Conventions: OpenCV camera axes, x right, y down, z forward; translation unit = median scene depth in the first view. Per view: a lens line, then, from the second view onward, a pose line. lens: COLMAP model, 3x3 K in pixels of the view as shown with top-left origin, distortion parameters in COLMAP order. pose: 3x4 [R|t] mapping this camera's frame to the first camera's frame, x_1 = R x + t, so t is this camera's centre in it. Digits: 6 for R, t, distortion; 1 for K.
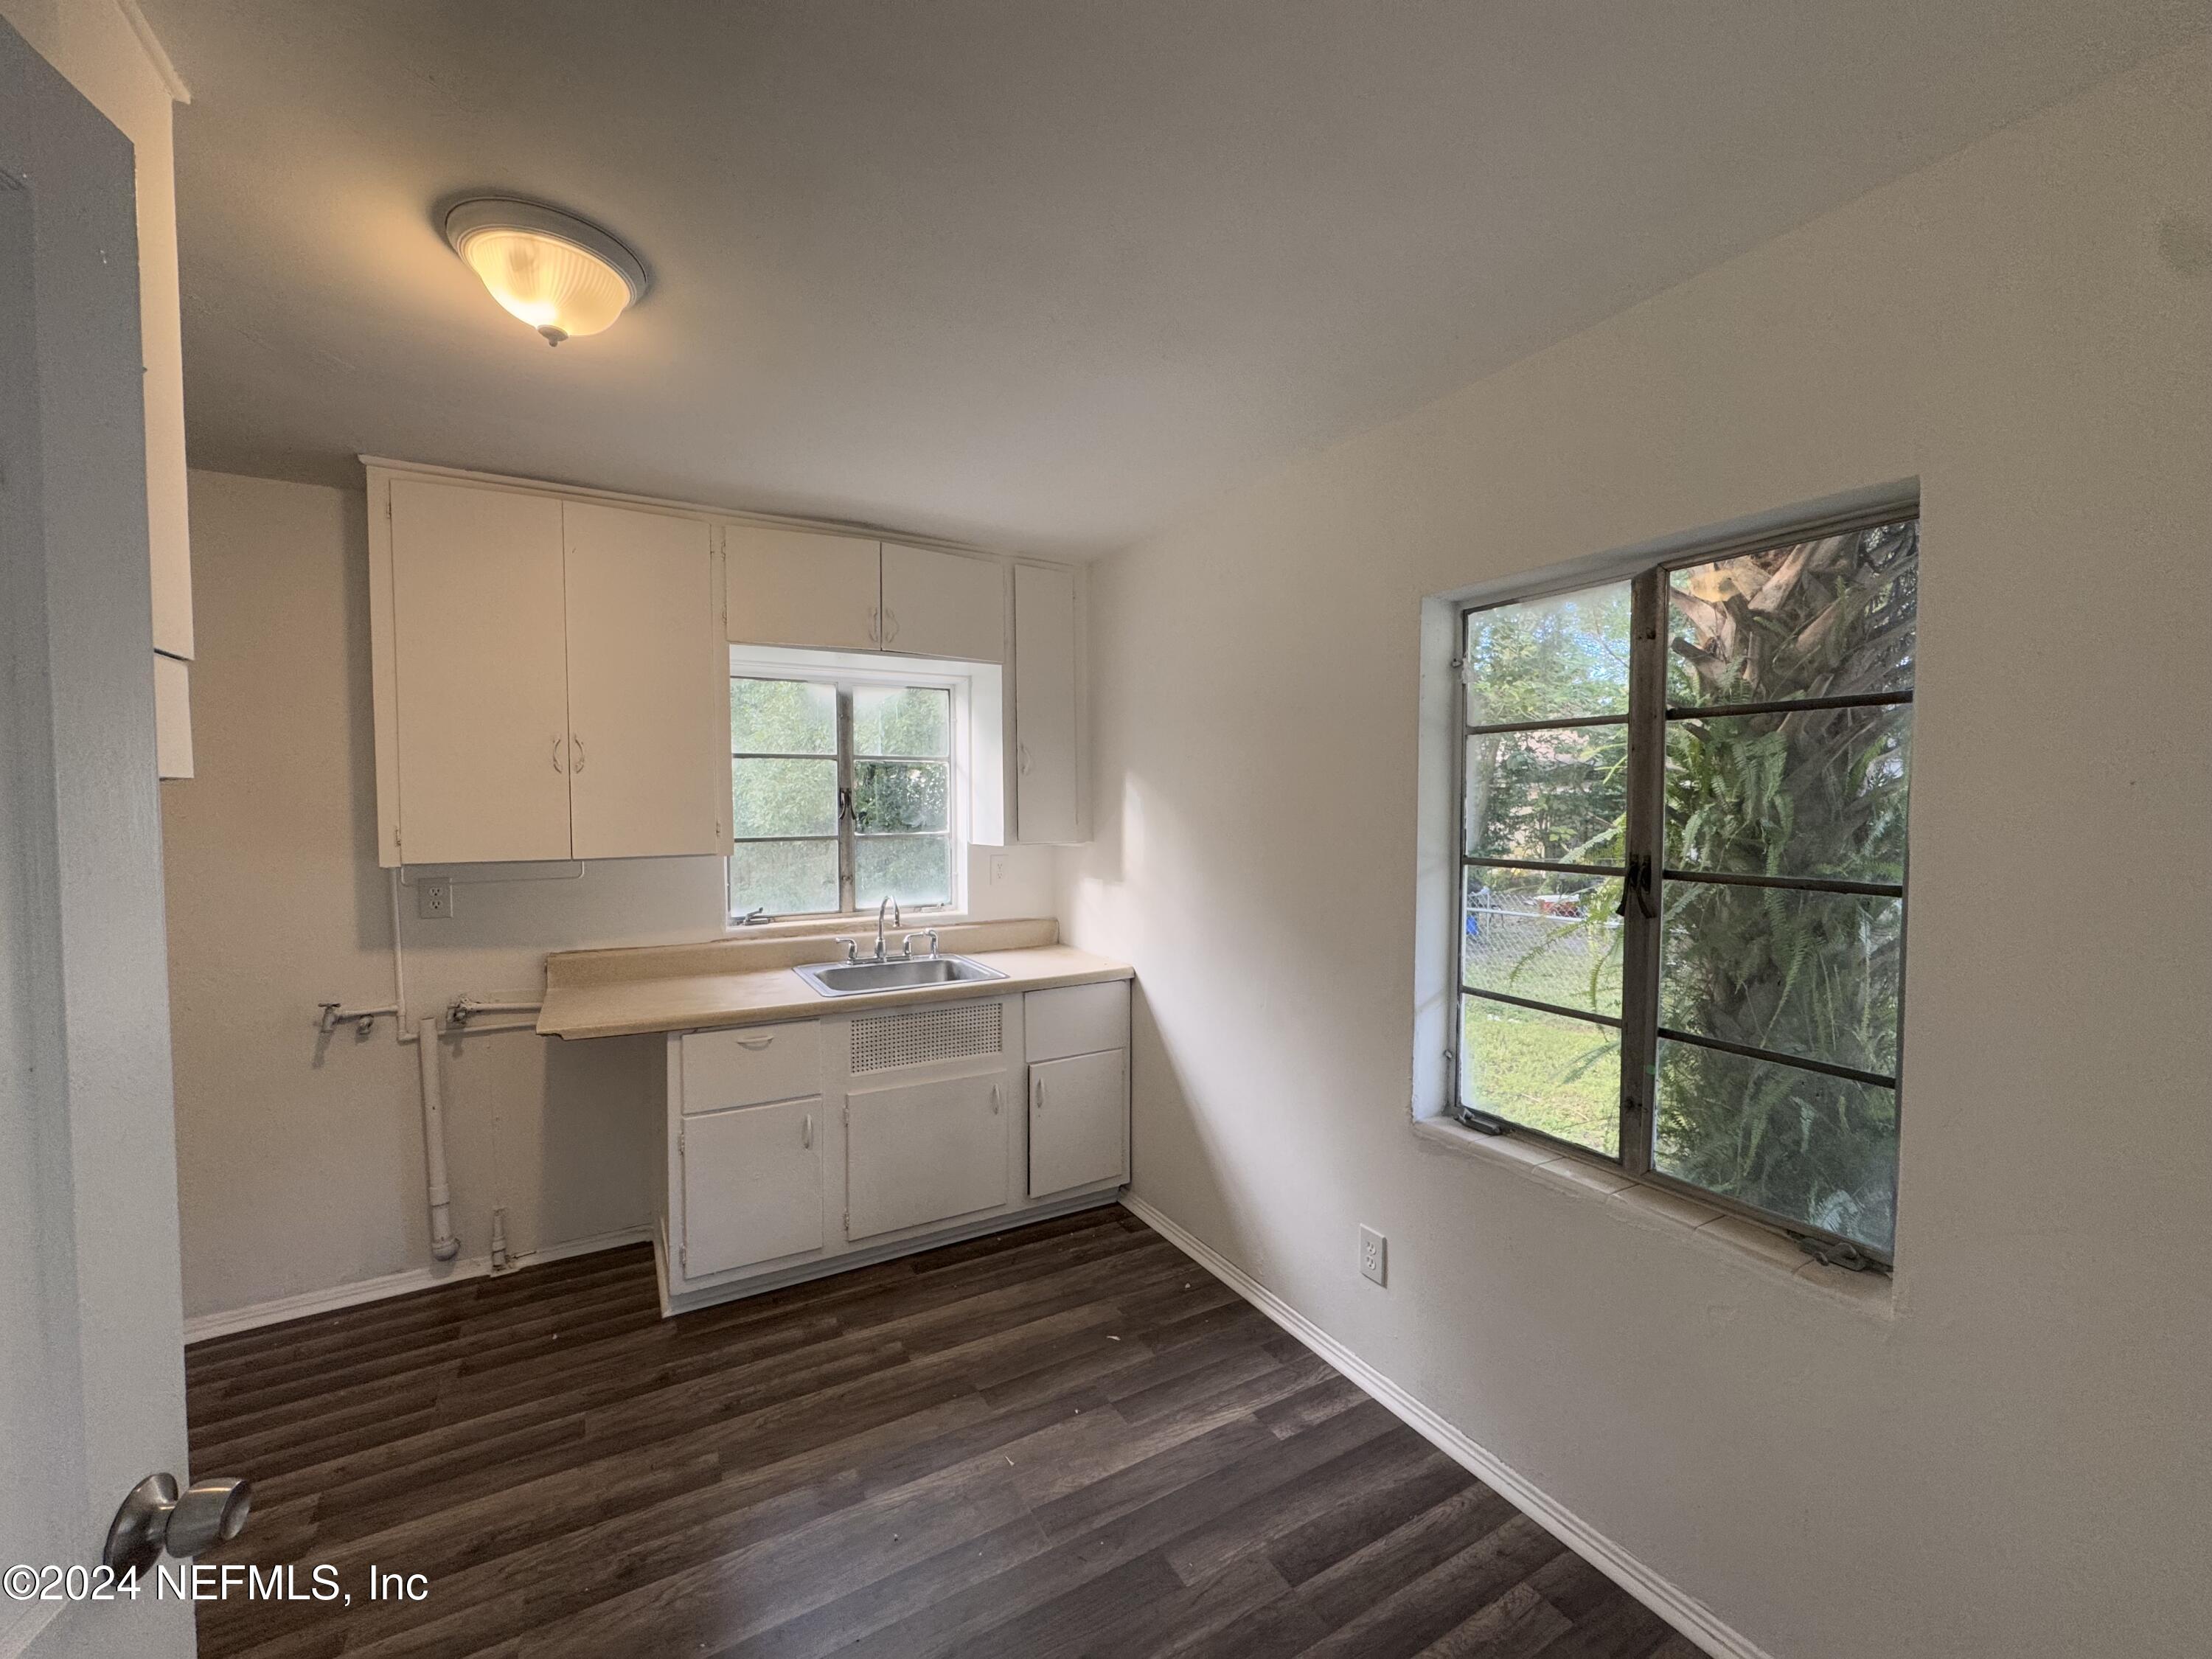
lens RADIAL K [[879.5, 0, 1112.6], [0, 879.5, 837.7], [0, 0, 1]] dist [-0.003121, -0.000513]
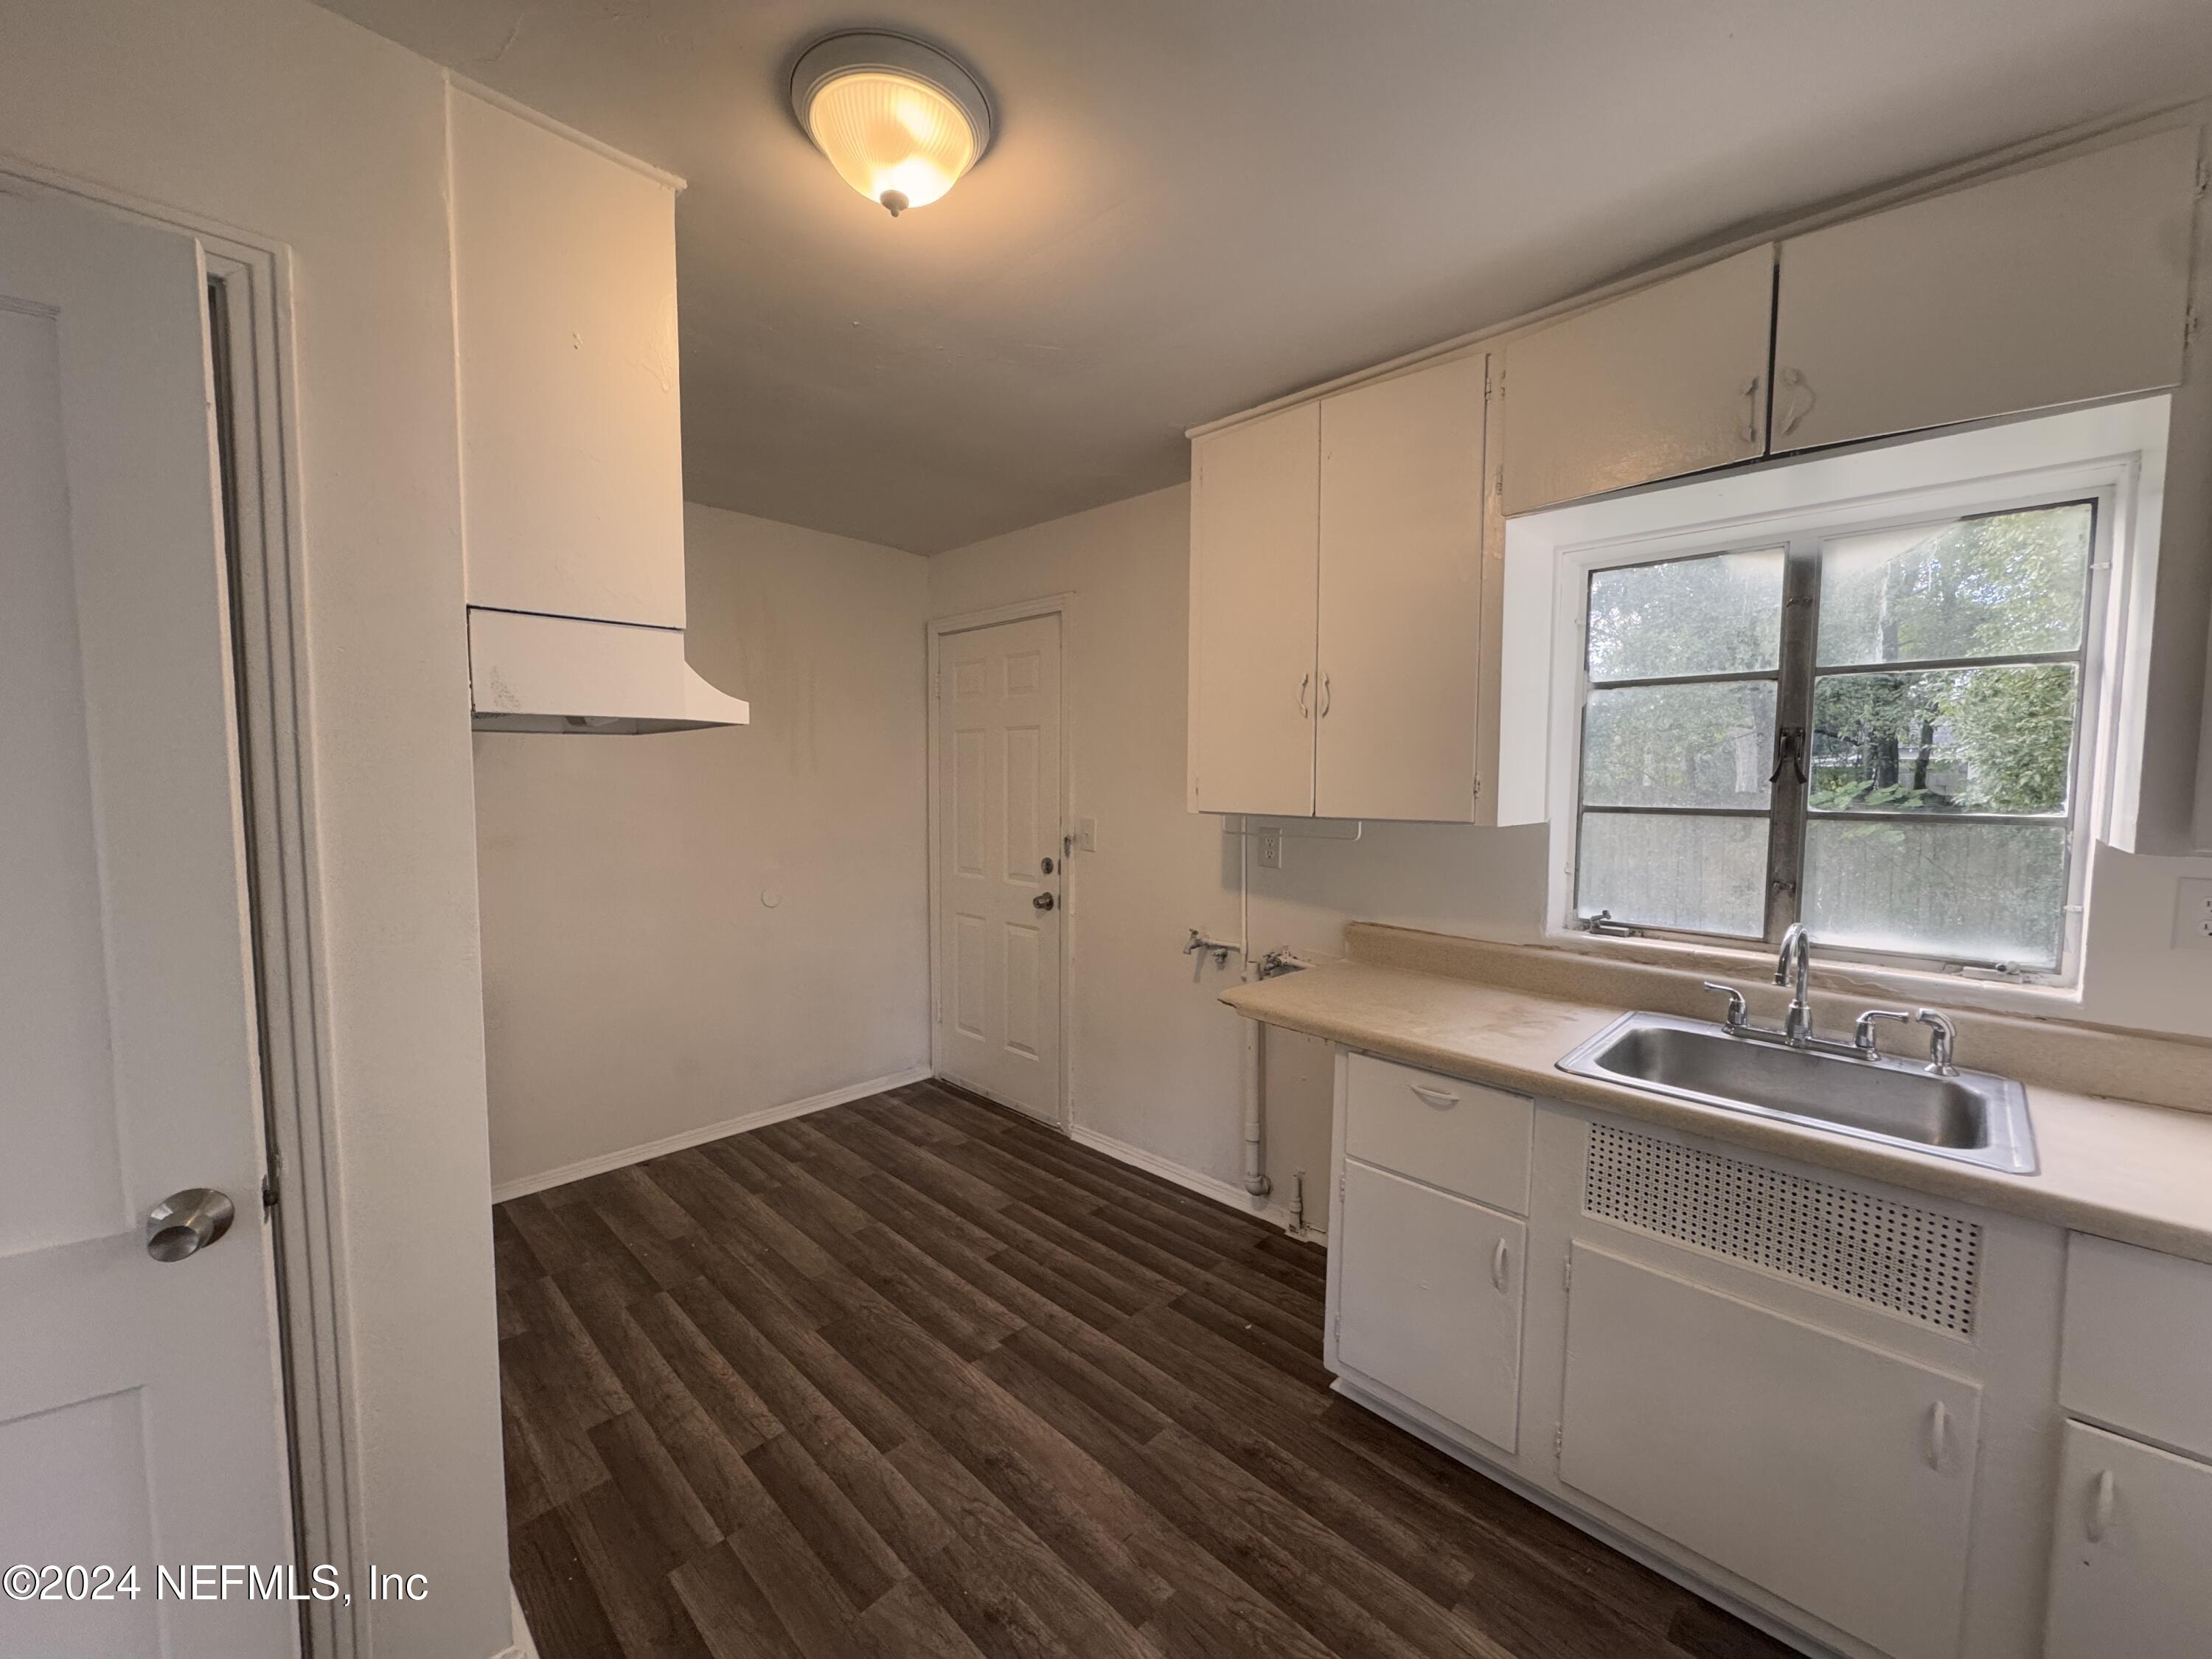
lens RADIAL K [[879.5, 0, 1097.5], [0, 879.5, 832.3], [0, 0, 1]] dist [-0.003121, -0.000513]
pose [[0.259204, 0.072568, -0.963092, 0.171762], [-0.045900, 0.996972, 0.062767, -0.005037], [0.964731, 0.027936, 0.261750, 0.550319]]
